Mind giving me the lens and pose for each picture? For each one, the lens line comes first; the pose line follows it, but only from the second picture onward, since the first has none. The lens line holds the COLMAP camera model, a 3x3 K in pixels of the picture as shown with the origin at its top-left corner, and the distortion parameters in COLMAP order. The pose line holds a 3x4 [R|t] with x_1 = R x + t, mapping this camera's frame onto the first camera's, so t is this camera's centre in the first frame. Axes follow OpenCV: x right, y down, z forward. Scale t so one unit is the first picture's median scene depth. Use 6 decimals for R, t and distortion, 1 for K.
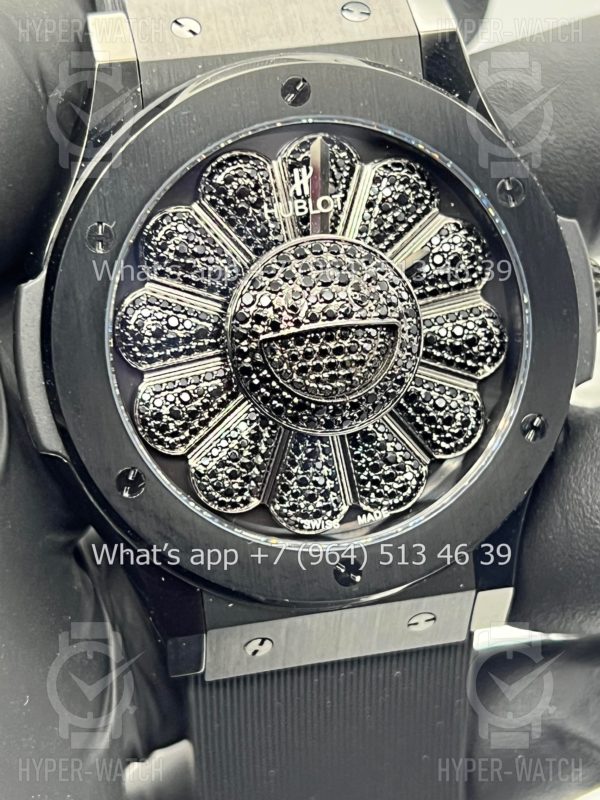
lens RADIAL K [[1913.9, 0, 300.0], [0, 1913.9, 400.0], [0, 0, 1]] dist [0.294234, -0.666662]
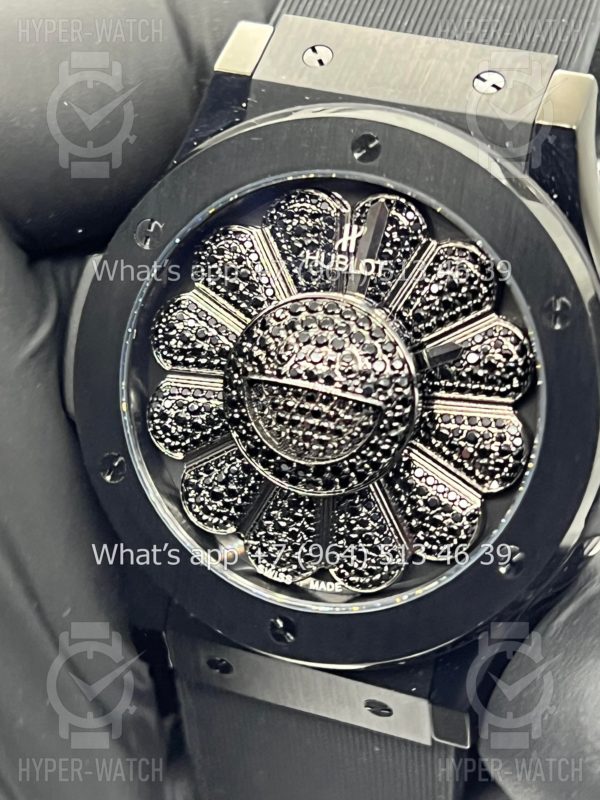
lens RADIAL K [[1913.9, 0, 300.0], [0, 1913.9, 400.0], [0, 0, 1]] dist [0.294234, -0.666662]
pose [[0.833449, 0.325055, -0.446880, 0.446591], [-0.299925, 0.945305, 0.128232, -0.154899], [0.464120, 0.027156, 0.885356, 0.129690]]
